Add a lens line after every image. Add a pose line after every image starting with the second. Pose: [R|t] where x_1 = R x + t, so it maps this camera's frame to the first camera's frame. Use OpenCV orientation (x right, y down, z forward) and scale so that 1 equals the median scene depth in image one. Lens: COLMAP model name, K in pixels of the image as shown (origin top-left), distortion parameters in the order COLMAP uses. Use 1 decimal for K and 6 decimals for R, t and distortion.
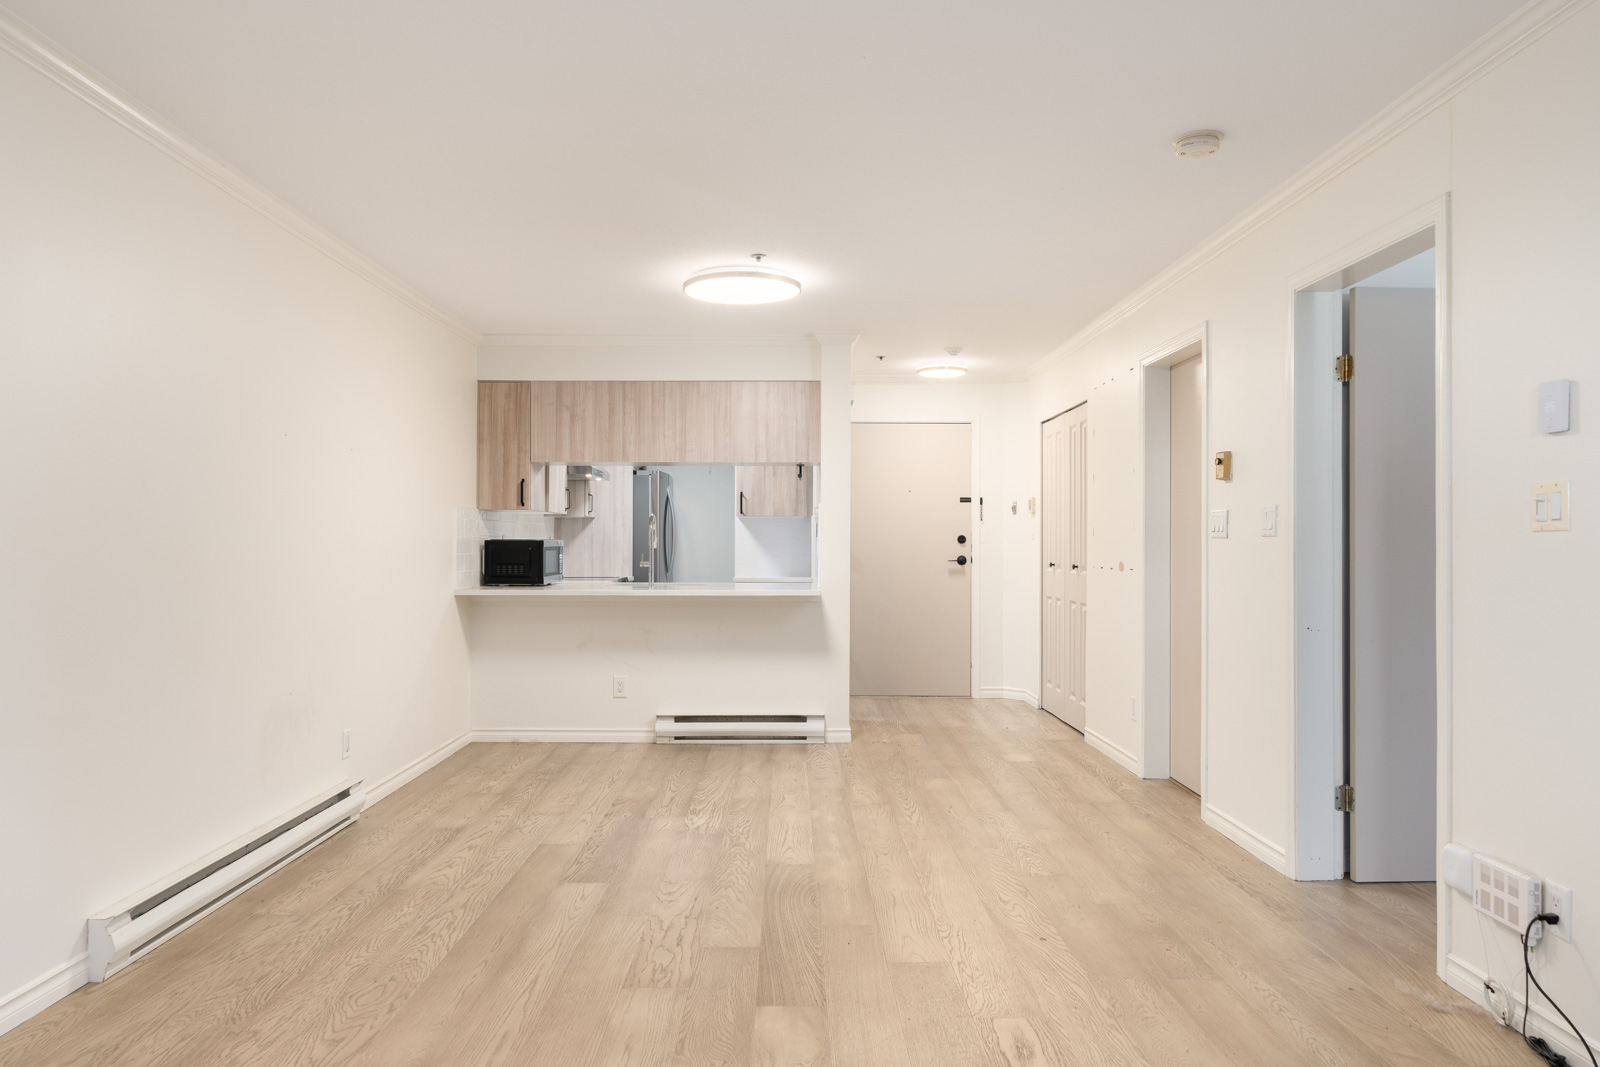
lens RADIAL K [[1062.2, 0, 789.7], [0, 1062.2, 535.4], [0, 0, 1]] dist [0.001474, 0.002834]
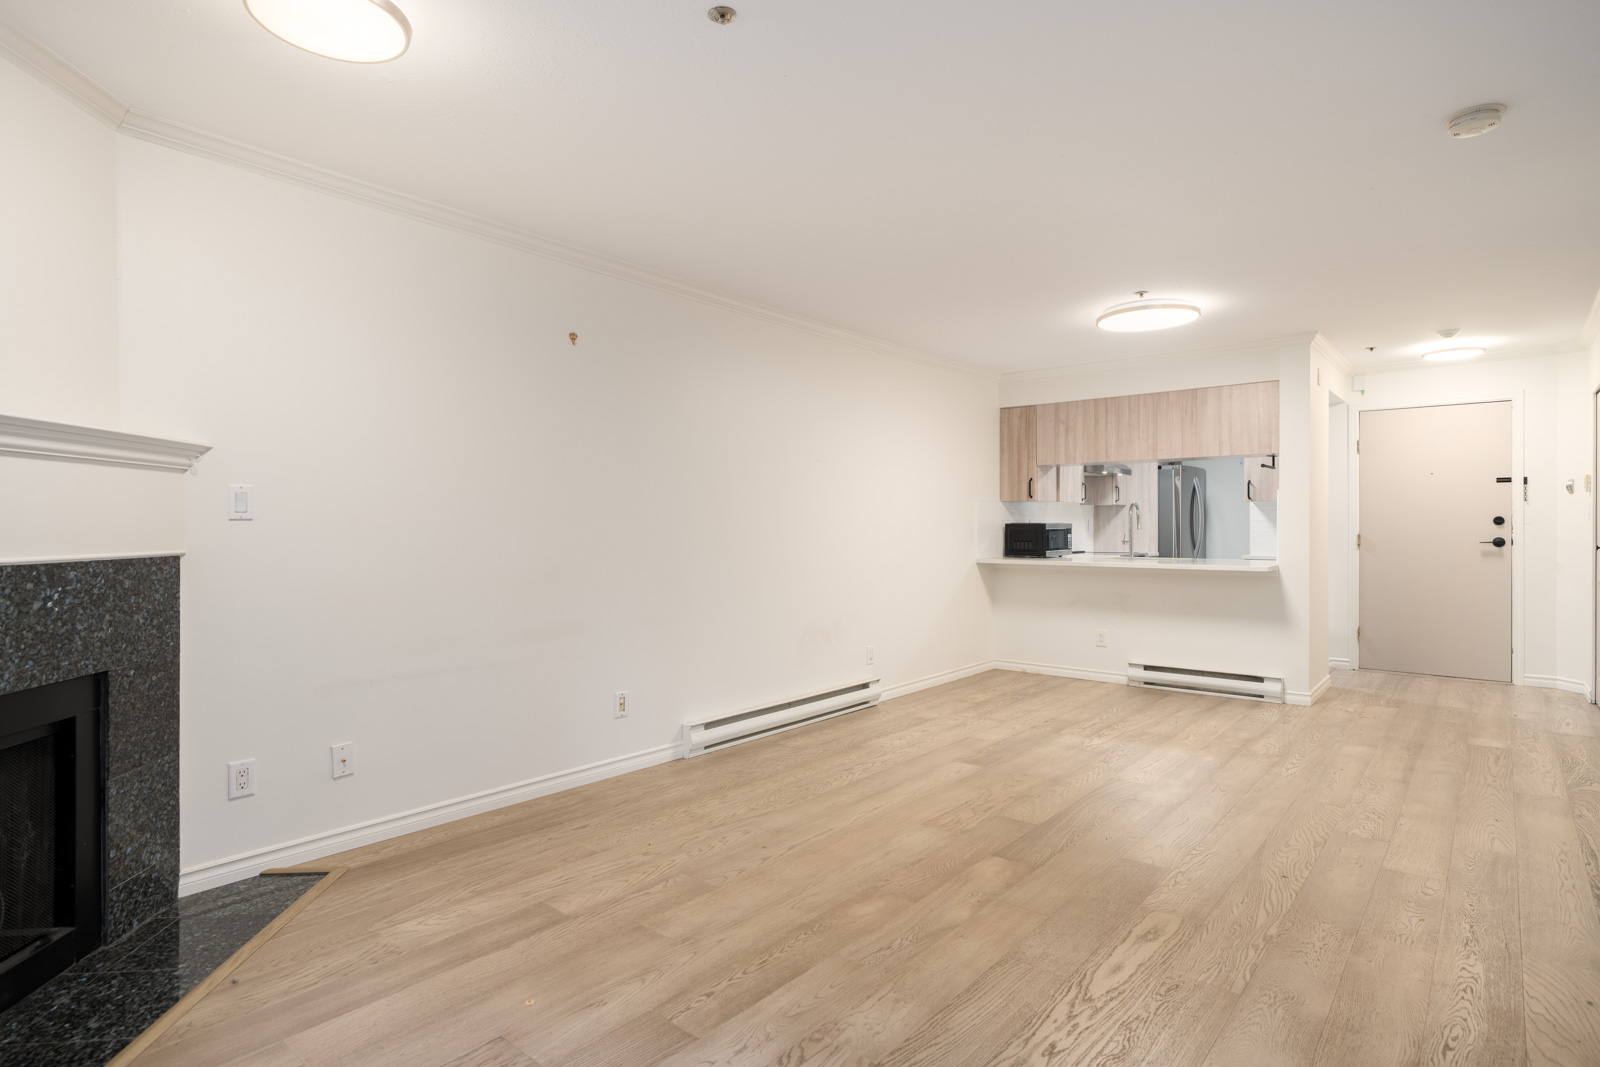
lens RADIAL K [[836.4, 0, 798.9], [0, 836.4, 524.2], [0, 0, 1]] dist [0.002860, 0.001088]
pose [[0.763814, -0.003951, -0.645424, 0.215019], [0.007906, 0.999964, 0.003235, -0.000497], [0.645388, -0.007574, 0.763818, -0.002776]]
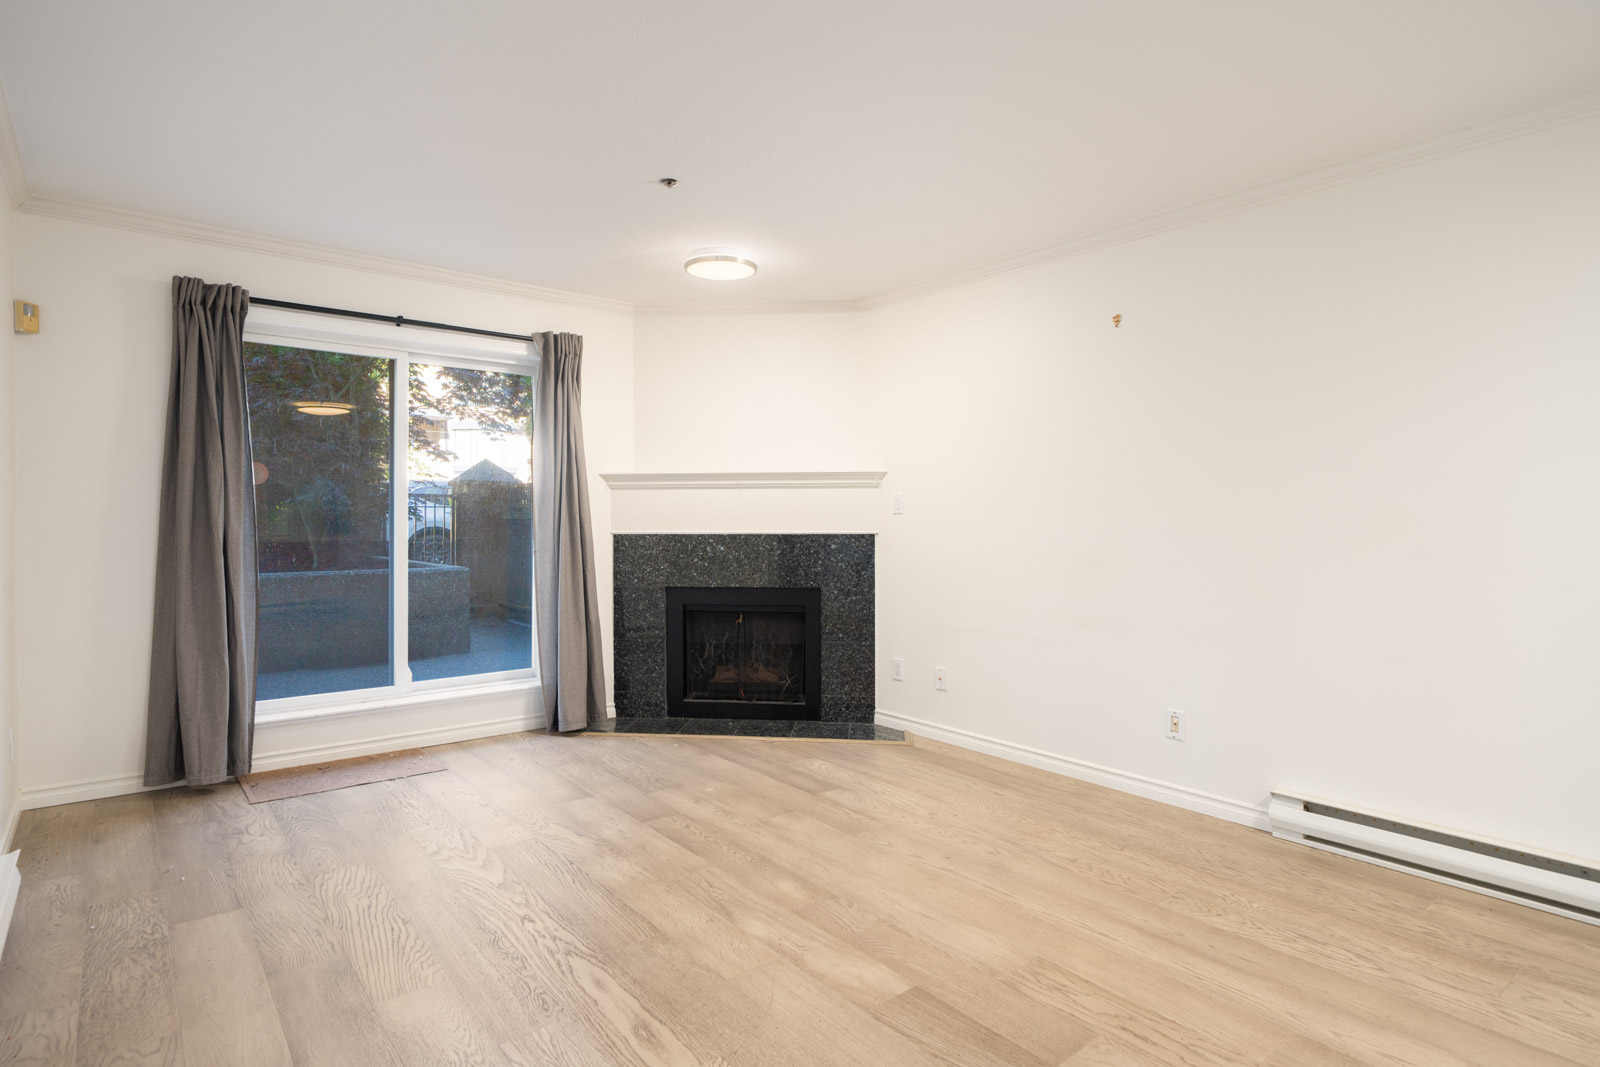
lens RADIAL K [[836.4, 0, 800.1], [0, 836.4, 528.4], [0, 0, 1]] dist [0.002860, 0.001088]
pose [[-0.776454, 0.003279, -0.630165, 0.236248], [0.003996, 0.999992, 0.000280, 0.008299], [0.630161, -0.002301, -0.776461, 0.672159]]
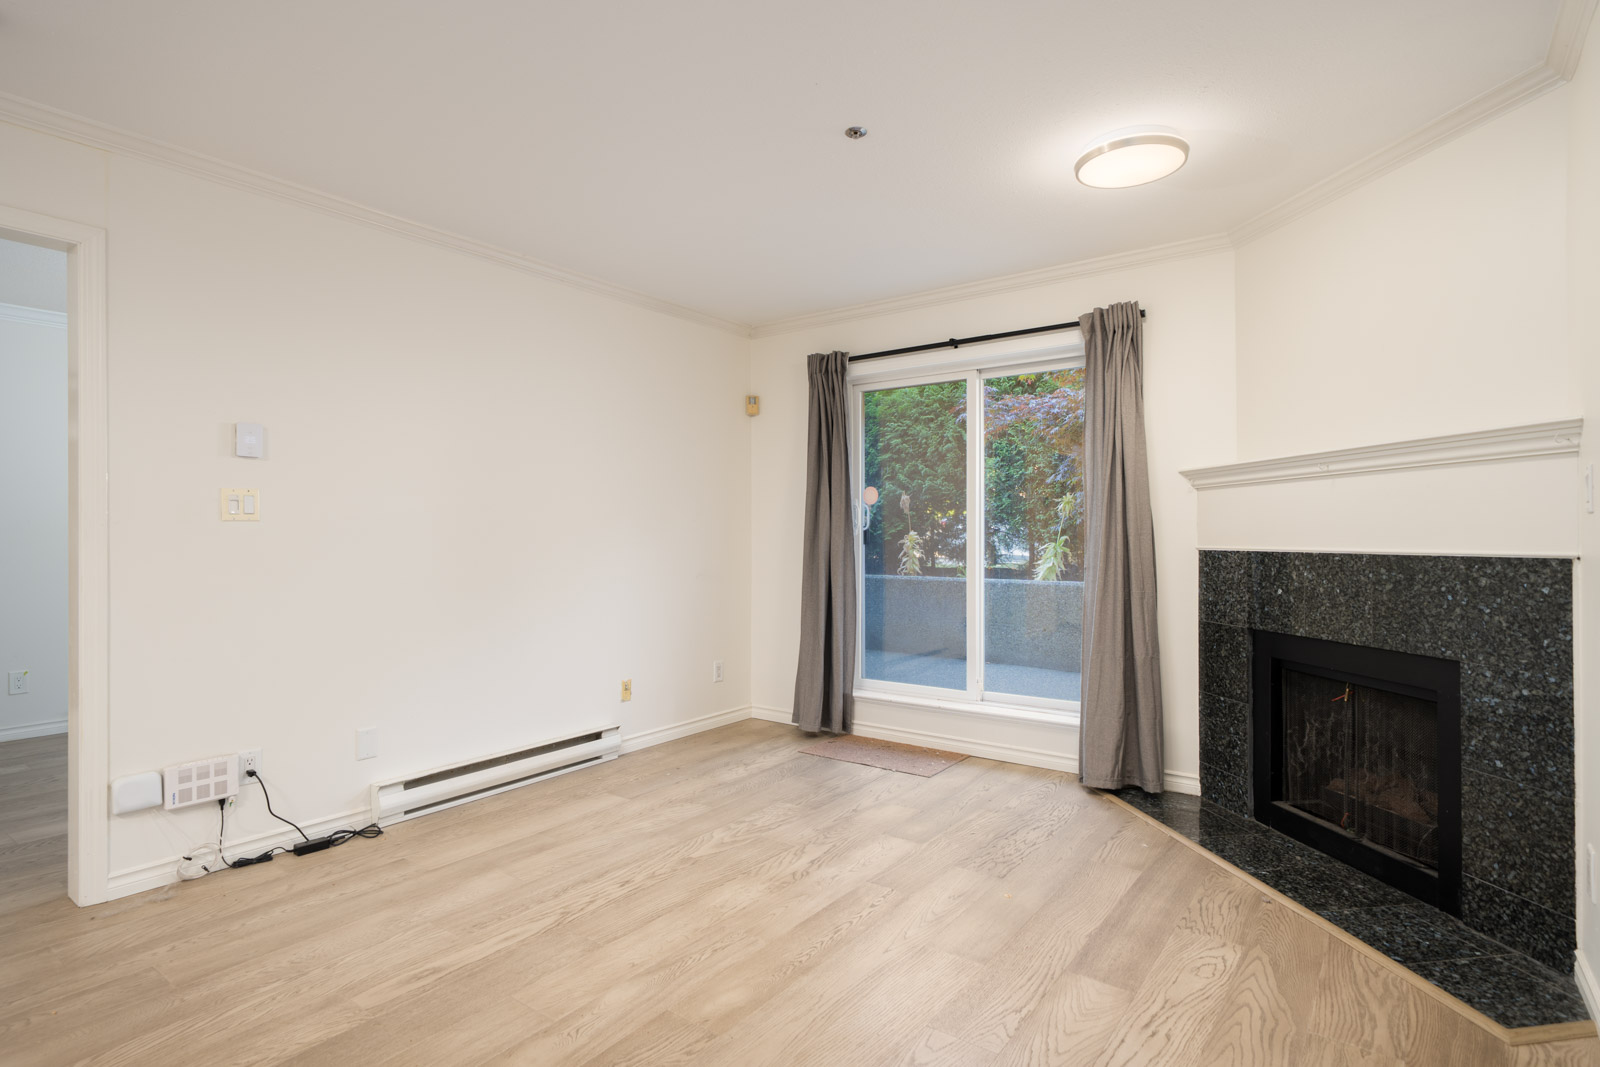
lens RADIAL K [[836.4, 0, 794.3], [0, 836.4, 529.1], [0, 0, 1]] dist [0.002860, 0.001088]
pose [[-0.798611, 0.005263, 0.601825, -0.252624], [-0.004493, 0.999882, -0.014705, 0.008580], [-0.601831, -0.014448, -0.798492, 0.590643]]
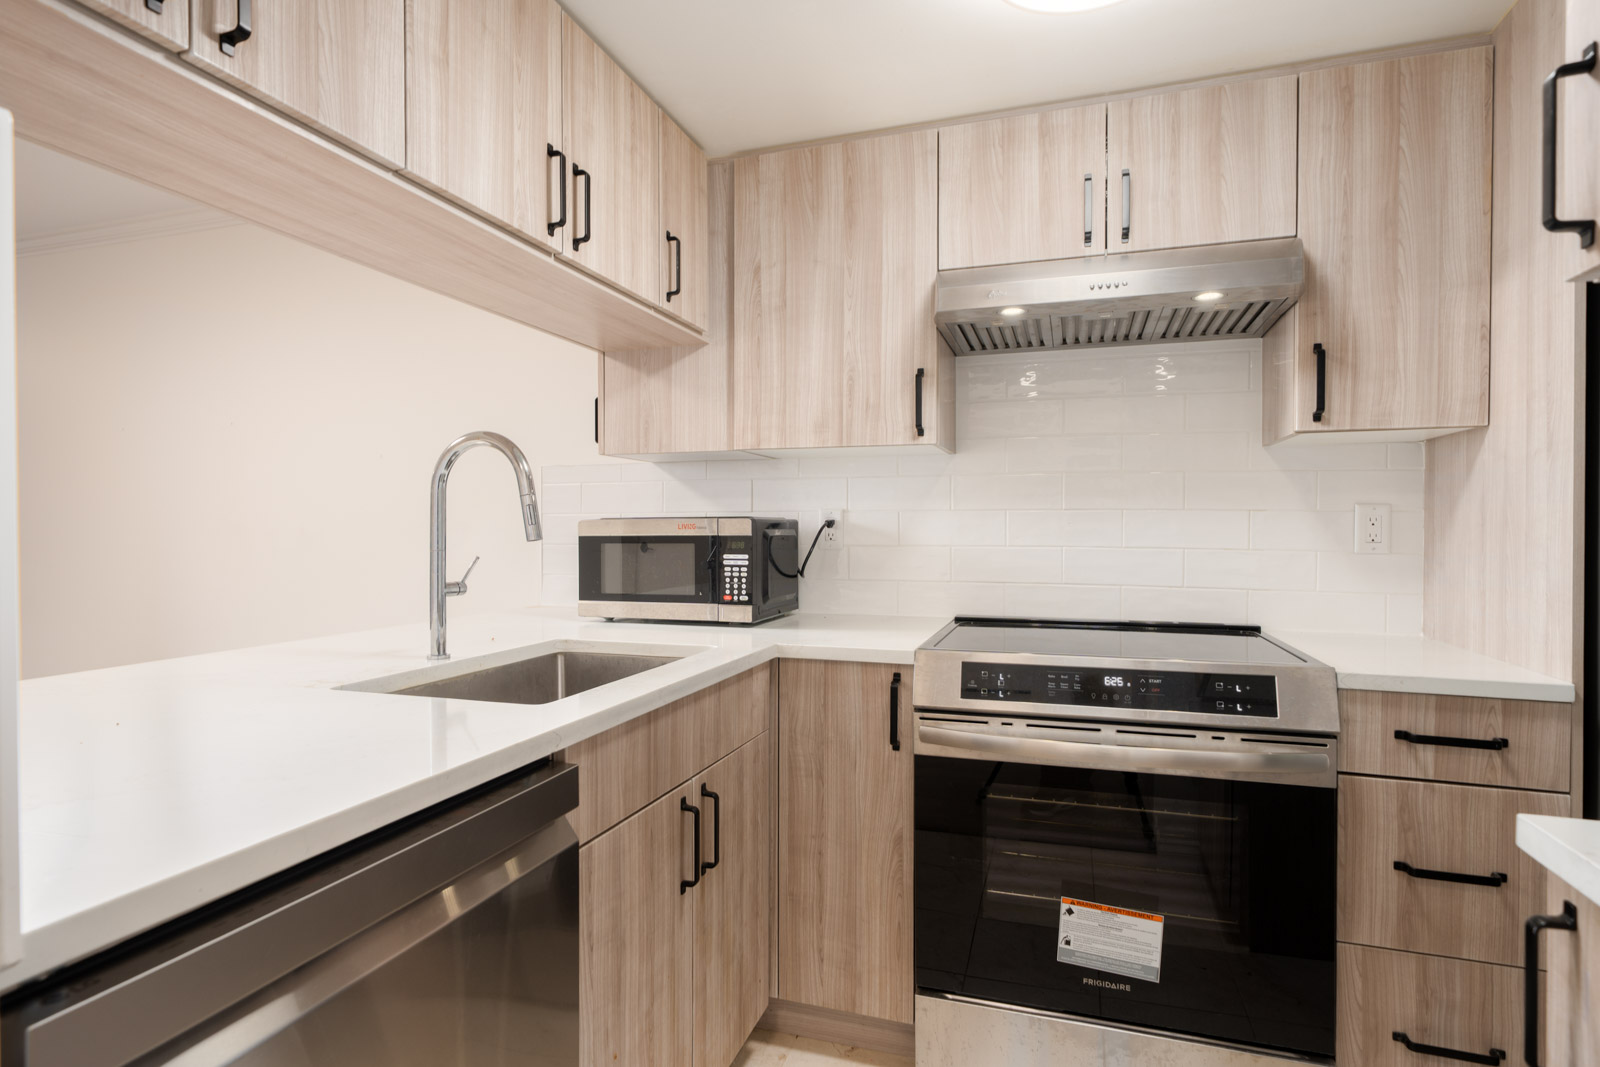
lens RADIAL K [[836.4, 0, 802.3], [0, 836.4, 550.3], [0, 0, 1]] dist [0.002860, 0.001088]
pose [[-0.311596, 0.018231, -0.950040, 0.084406], [0.003732, 0.999832, 0.017962, 0.012034], [0.950207, 0.002051, -0.311611, 1.228638]]
